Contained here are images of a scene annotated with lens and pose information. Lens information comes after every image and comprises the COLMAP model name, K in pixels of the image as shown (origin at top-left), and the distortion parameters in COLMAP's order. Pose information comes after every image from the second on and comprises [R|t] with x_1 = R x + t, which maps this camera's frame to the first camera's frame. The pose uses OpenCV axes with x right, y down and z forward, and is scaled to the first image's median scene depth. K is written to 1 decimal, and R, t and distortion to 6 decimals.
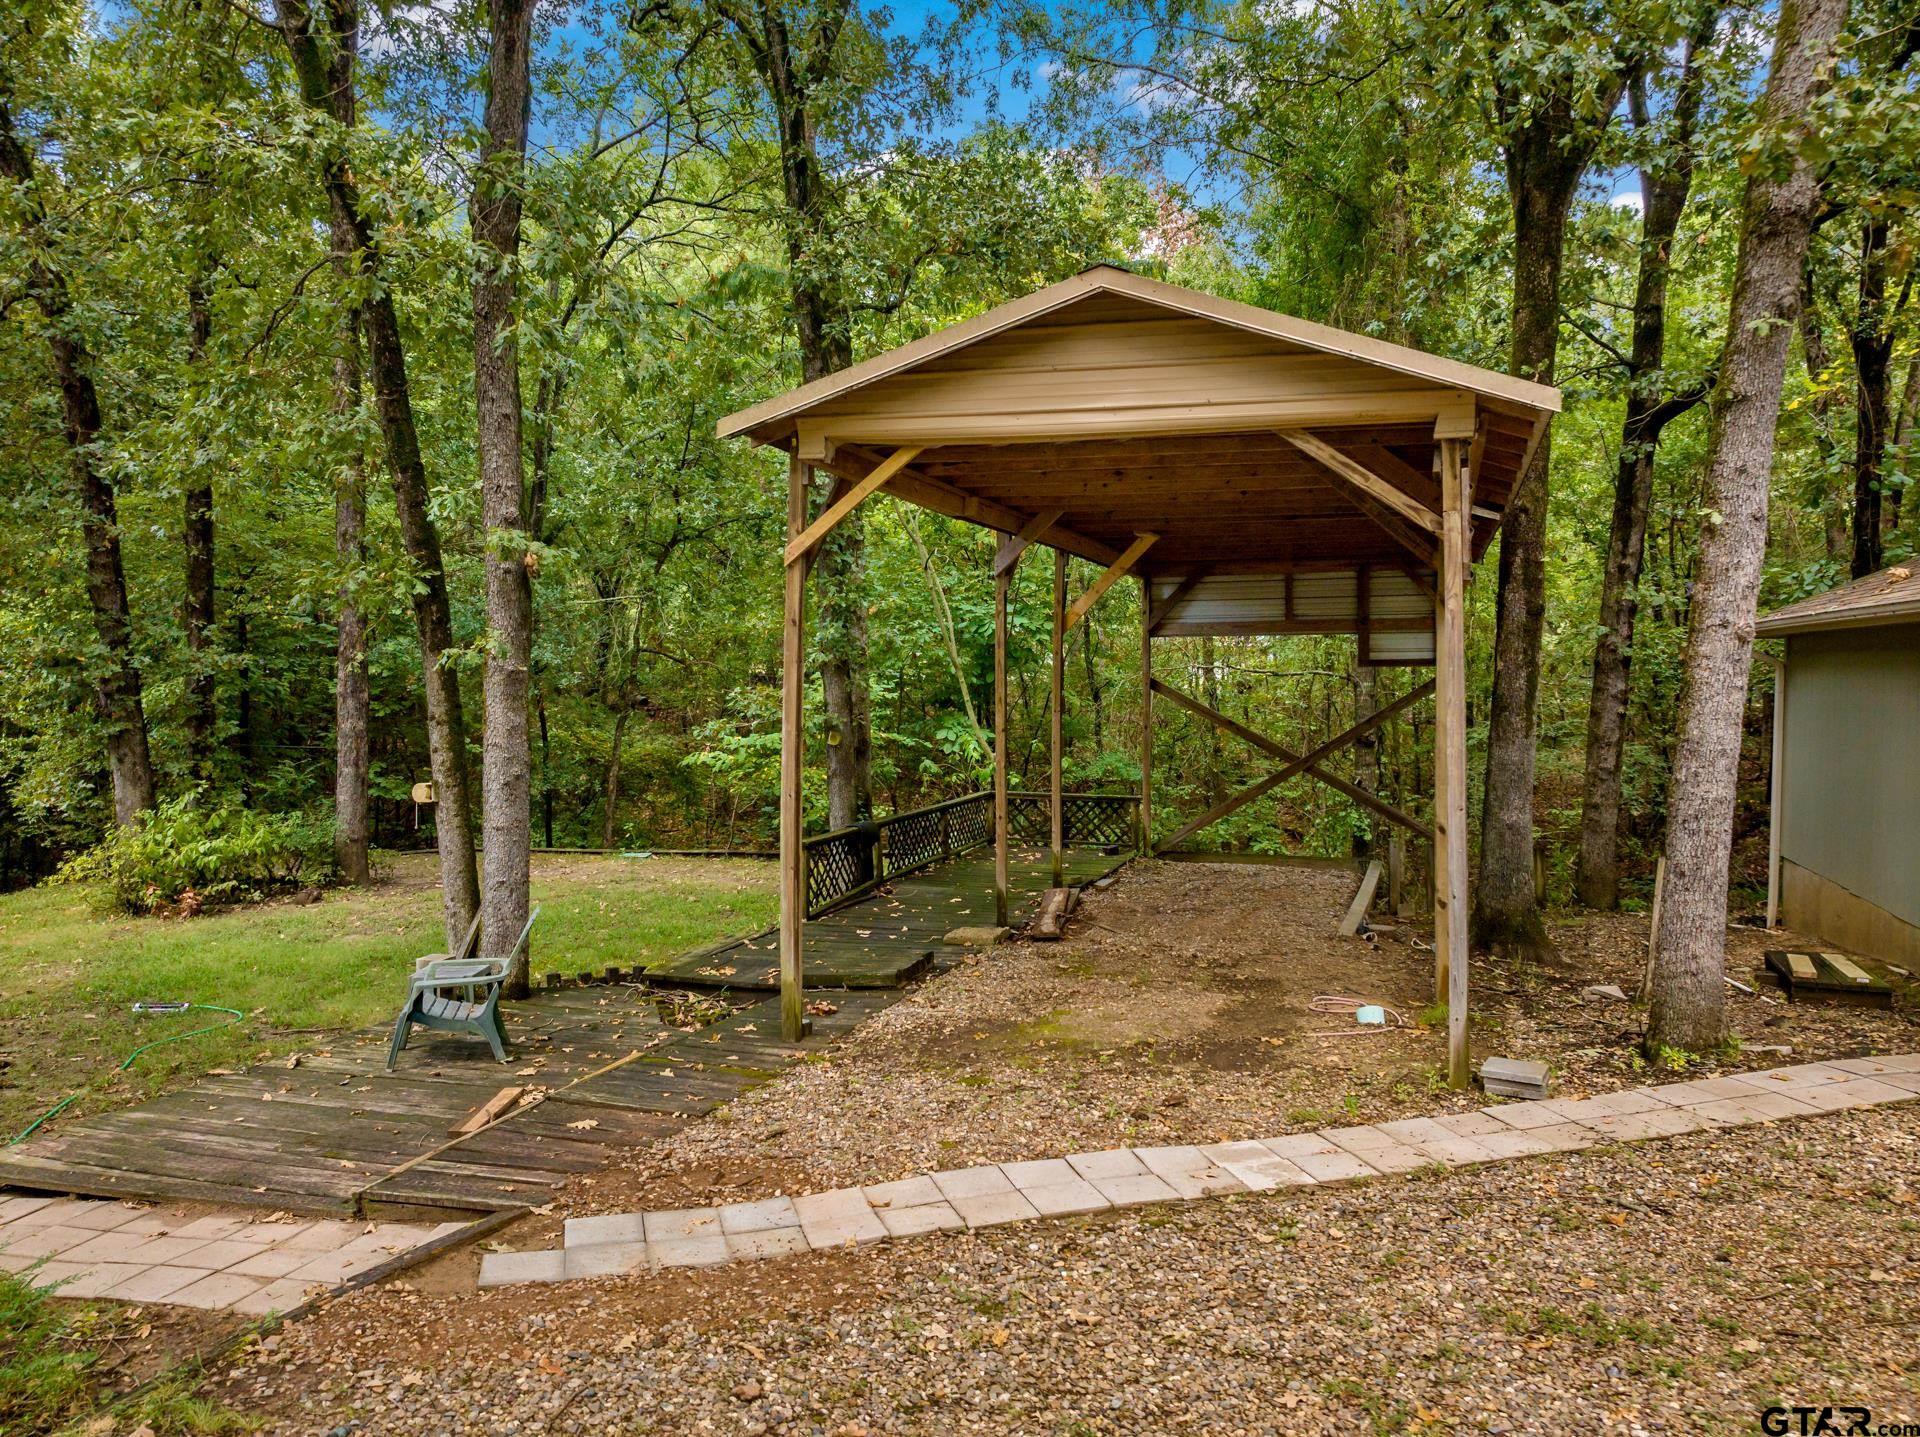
lens RADIAL K [[1370.0, 0, 995.0], [0, 1370.0, 709.0], [0, 0, 1]] dist [-0.045499, 0.008048]
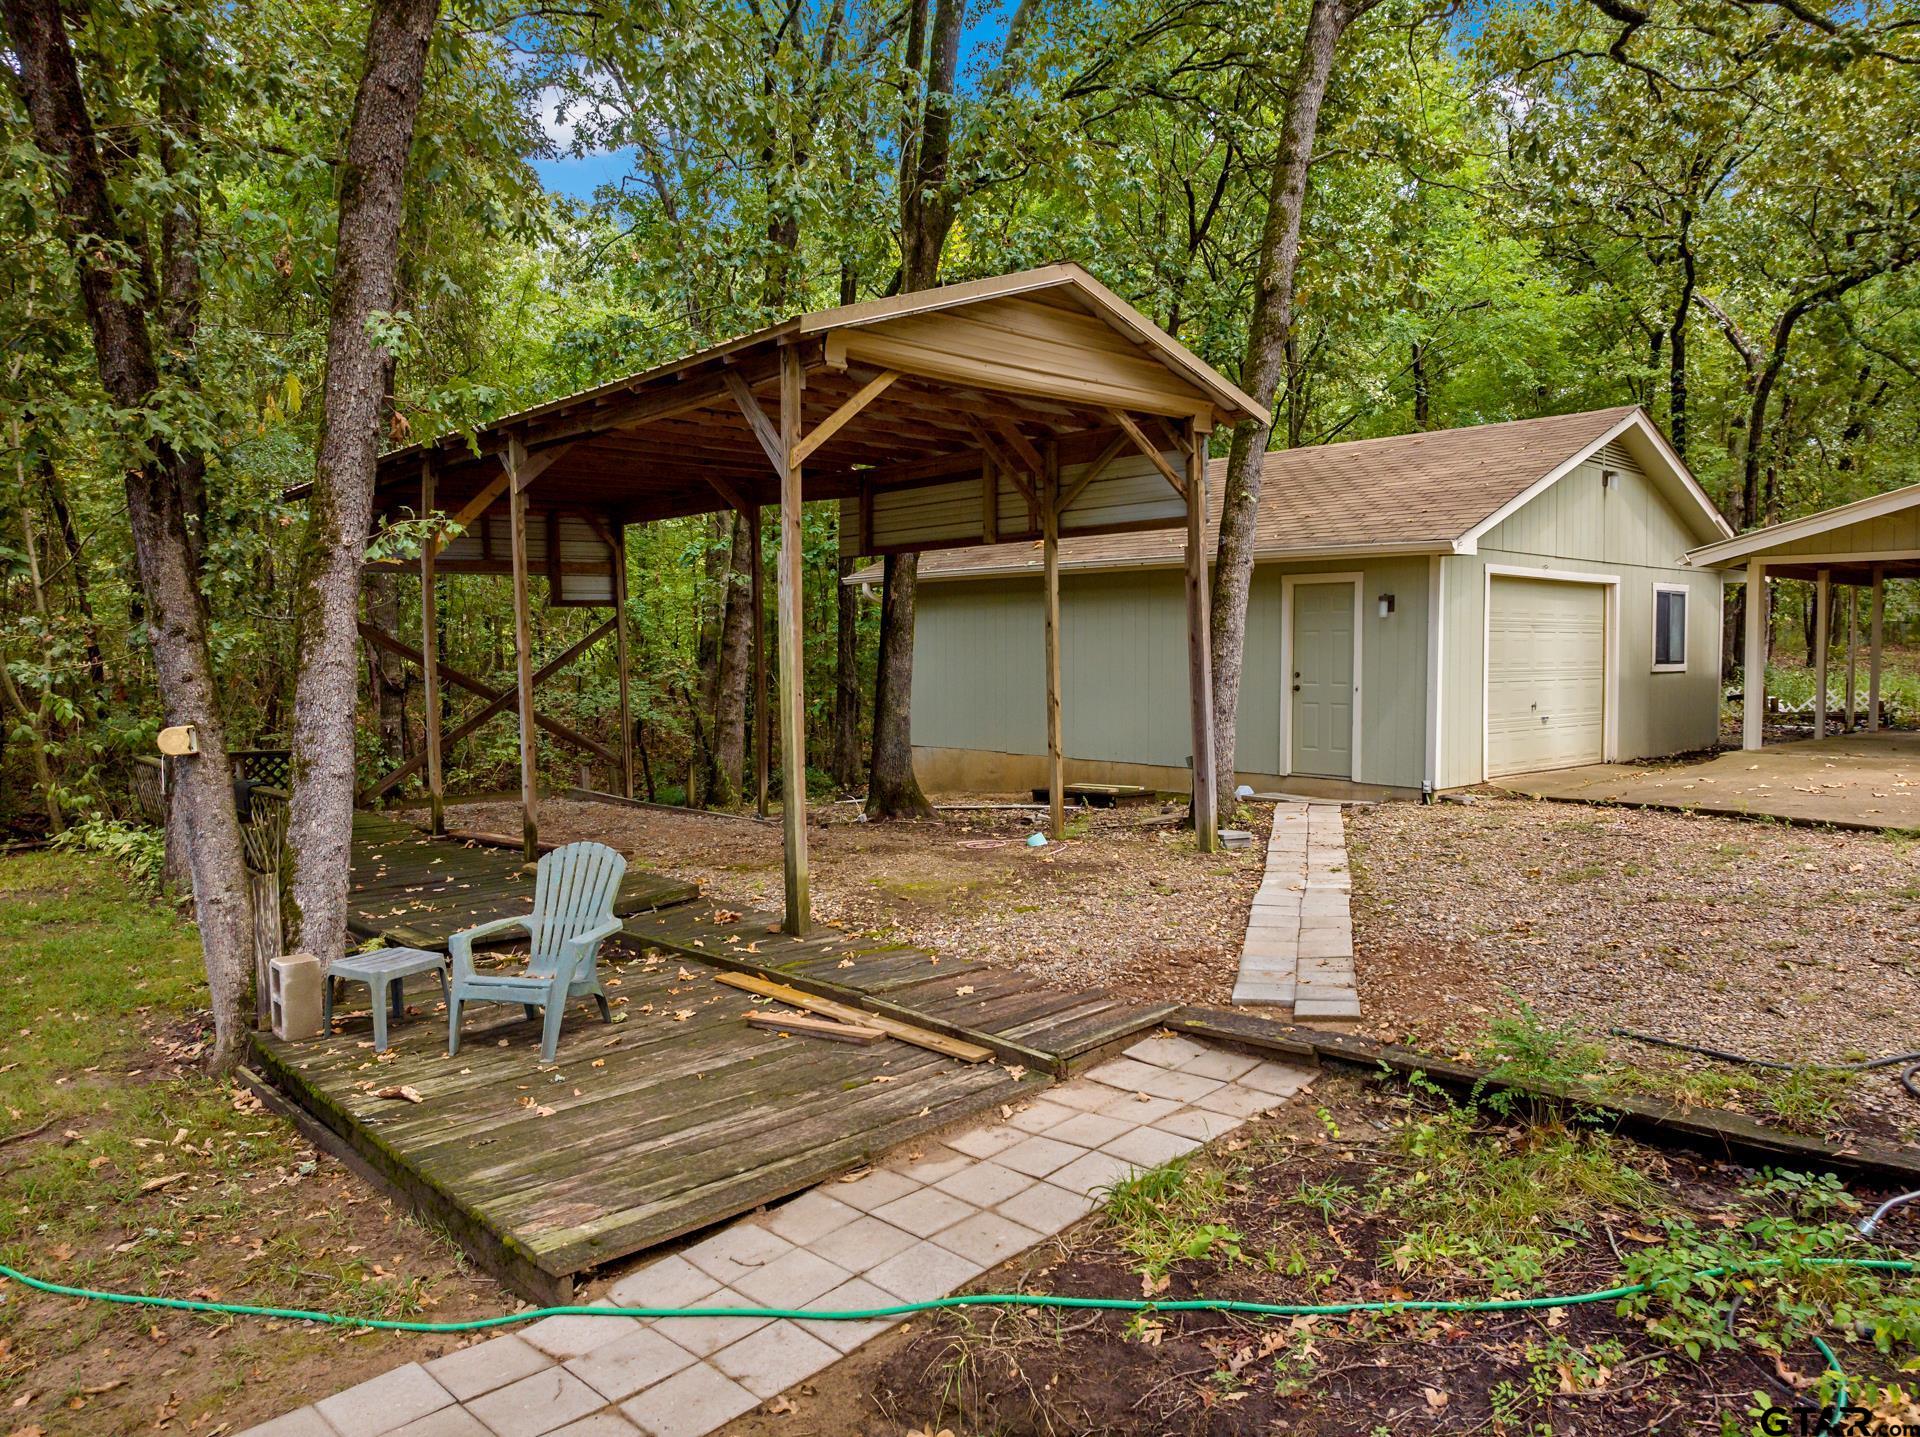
lens RADIAL K [[1362.1, 0, 971.2], [0, 1362.1, 718.6], [0, 0, 1]] dist [-0.037668, -0.004245]
pose [[0.497632, -0.052097, 0.865822, -1.130565], [0.032906, 0.998610, 0.041174, 0.053026], [-0.866764, 0.008002, 0.498655, 0.454632]]
